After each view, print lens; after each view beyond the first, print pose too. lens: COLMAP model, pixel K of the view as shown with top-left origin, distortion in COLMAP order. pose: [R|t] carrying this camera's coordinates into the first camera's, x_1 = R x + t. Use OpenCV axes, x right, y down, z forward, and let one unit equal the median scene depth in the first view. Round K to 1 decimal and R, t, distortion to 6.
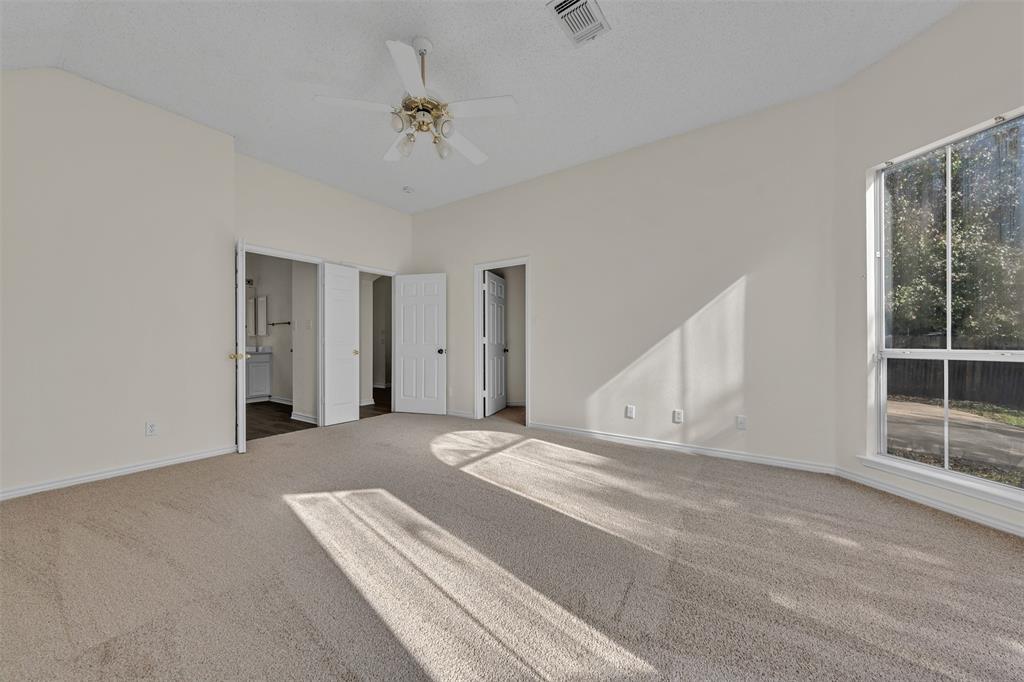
lens RADIAL K [[354.6, 0, 510.5], [0, 354.6, 338.3], [0, 0, 1]] dist [-0.000855, -0.000150]
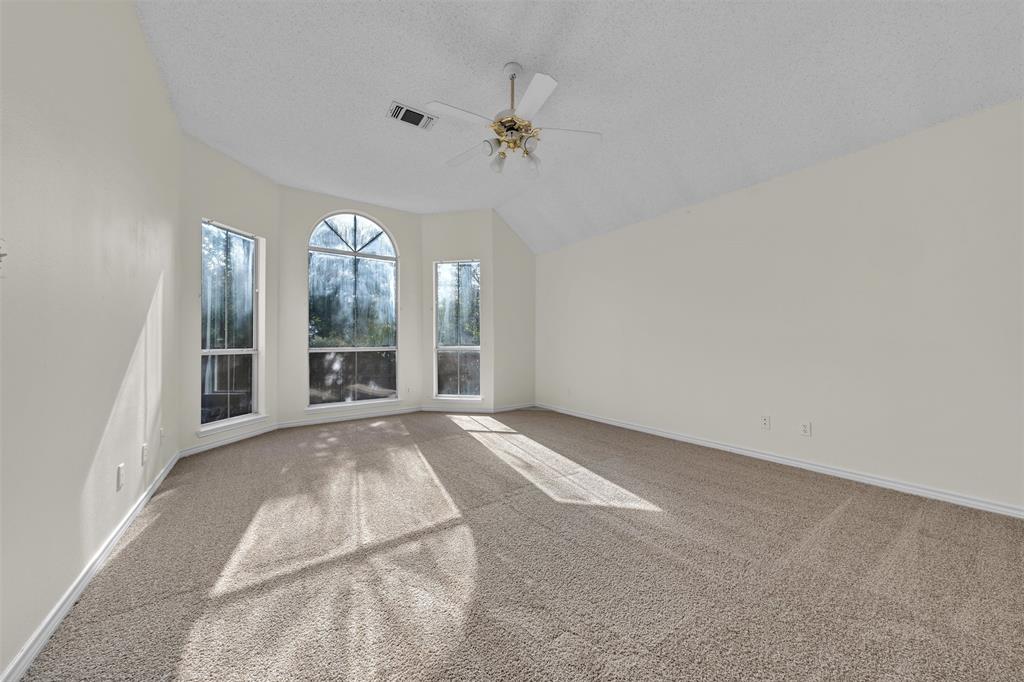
lens RADIAL K [[370.2, 0, 512.2], [0, 370.2, 345.2], [0, 0, 1]] dist [-0.000211, -0.000038]
pose [[-0.940950, 0.007827, 0.338454, -0.593707], [0.001460, 0.999817, -0.019064, 0.042138], [-0.338541, -0.017444, -0.940790, 1.992612]]
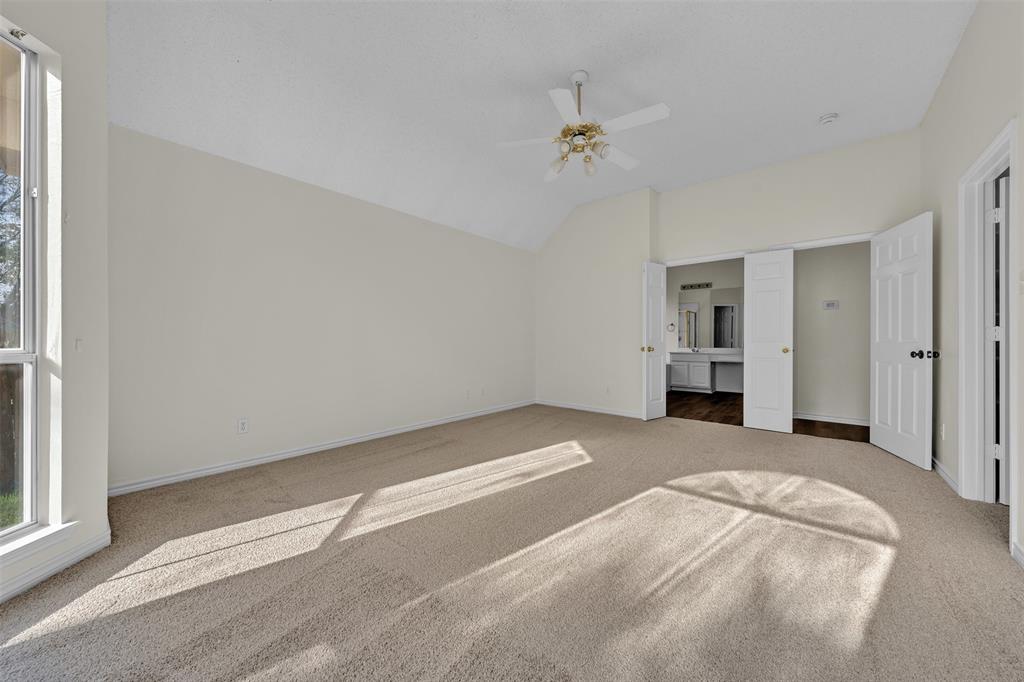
lens RADIAL K [[354.6, 0, 510.5], [0, 354.6, 338.3], [0, 0, 1]] dist [-0.000855, -0.000150]
pose [[-0.093744, 0.003387, -0.995591, 0.890041], [0.016475, 0.999863, 0.001850, -0.002002], [0.995460, -0.016229, -0.093787, 0.864801]]
